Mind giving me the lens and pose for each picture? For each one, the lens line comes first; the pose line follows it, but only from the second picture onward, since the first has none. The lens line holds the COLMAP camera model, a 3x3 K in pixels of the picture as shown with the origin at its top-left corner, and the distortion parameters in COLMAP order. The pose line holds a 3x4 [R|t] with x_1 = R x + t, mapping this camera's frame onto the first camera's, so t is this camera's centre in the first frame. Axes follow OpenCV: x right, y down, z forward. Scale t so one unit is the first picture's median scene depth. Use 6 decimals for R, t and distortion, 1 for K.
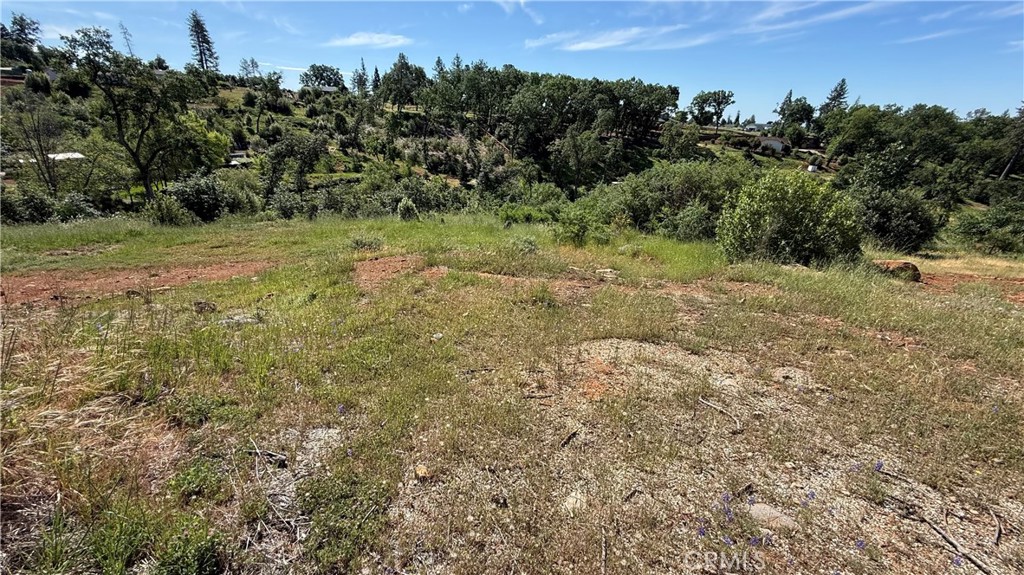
lens RADIAL K [[409.9, 0, 508.6], [0, 409.9, 285.9], [0, 0, 1]] dist [0.000049, 0.000696]
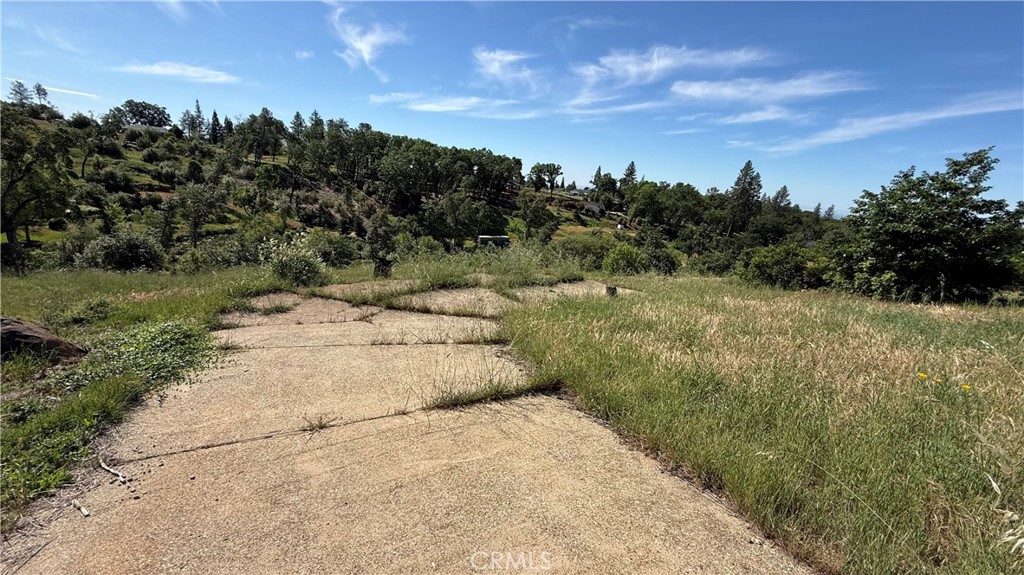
lens RADIAL K [[409.9, 0, 510.5], [0, 409.9, 286.4], [0, 0, 1]] dist [0.000049, 0.000696]
pose [[0.934780, -0.034124, 0.353584, -0.058047], [0.075615, 0.991678, -0.104201, 0.013315], [-0.347086, 0.124142, 0.929581, -0.072851]]
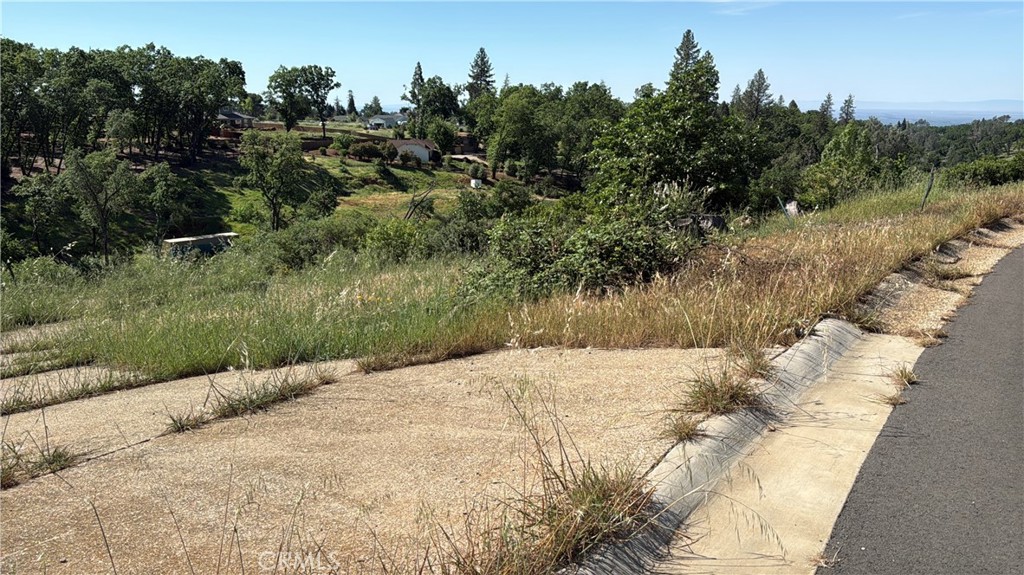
lens RADIAL K [[879.3, 0, 535.4], [0, 879.3, 307.9], [0, 0, 1]] dist [0.109917, -0.182914]
pose [[0.779760, -0.169778, 0.602619, -0.059316], [0.263806, 0.962009, -0.070322, 0.026008], [-0.567786, 0.213808, 0.794925, -0.117382]]
